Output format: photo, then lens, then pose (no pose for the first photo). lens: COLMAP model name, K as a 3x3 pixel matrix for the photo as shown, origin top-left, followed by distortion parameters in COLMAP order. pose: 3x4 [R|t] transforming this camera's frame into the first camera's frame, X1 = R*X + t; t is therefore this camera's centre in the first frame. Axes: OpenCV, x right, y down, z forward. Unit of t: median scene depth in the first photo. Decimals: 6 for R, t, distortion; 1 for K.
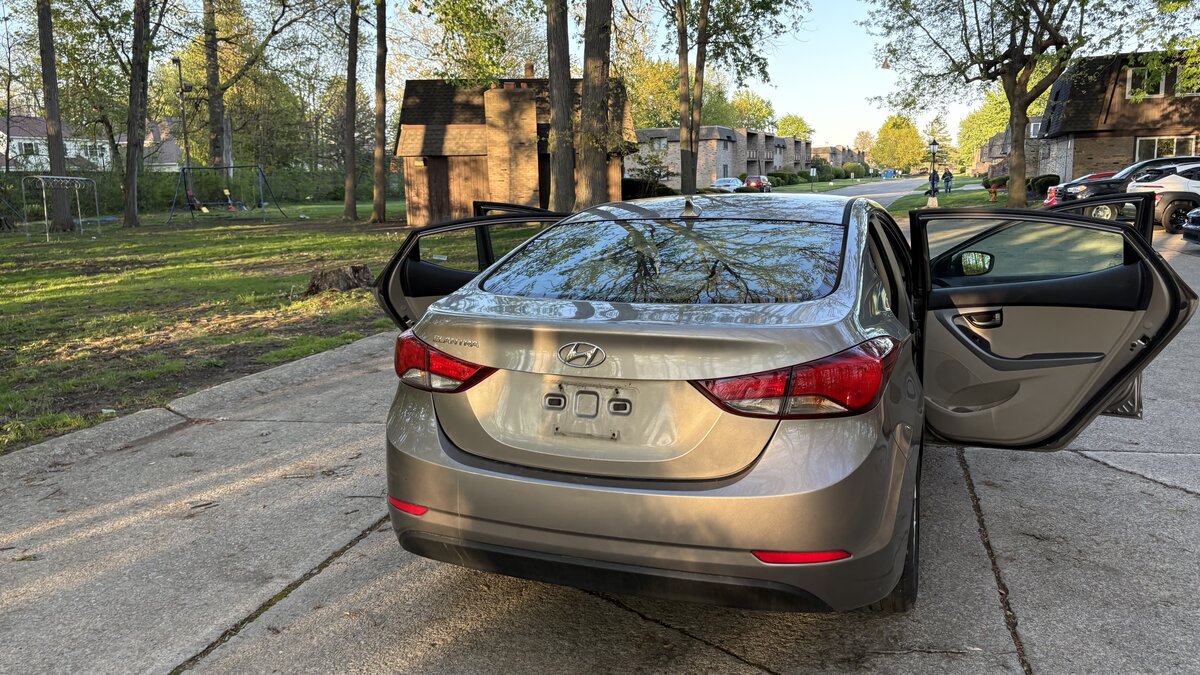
lens RADIAL K [[912.8, 0, 607.1], [0, 912.8, 326.5], [0, 0, 1]] dist [0.026824, -0.020094]
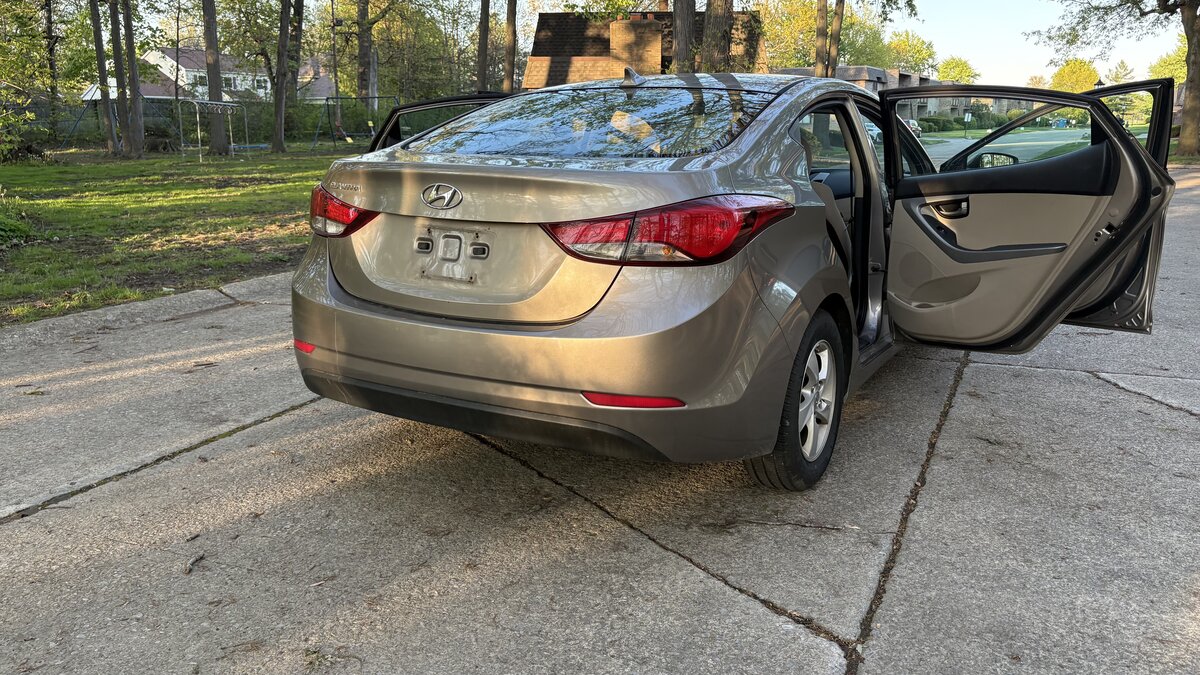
lens RADIAL K [[912.8, 0, 605.6], [0, 912.8, 329.6], [0, 0, 1]] dist [0.026824, -0.020094]
pose [[0.986588, 0.055409, -0.153540, 0.123660], [-0.045910, 0.996846, 0.064740, 0.041056], [0.156643, -0.056823, 0.986019, 0.008099]]
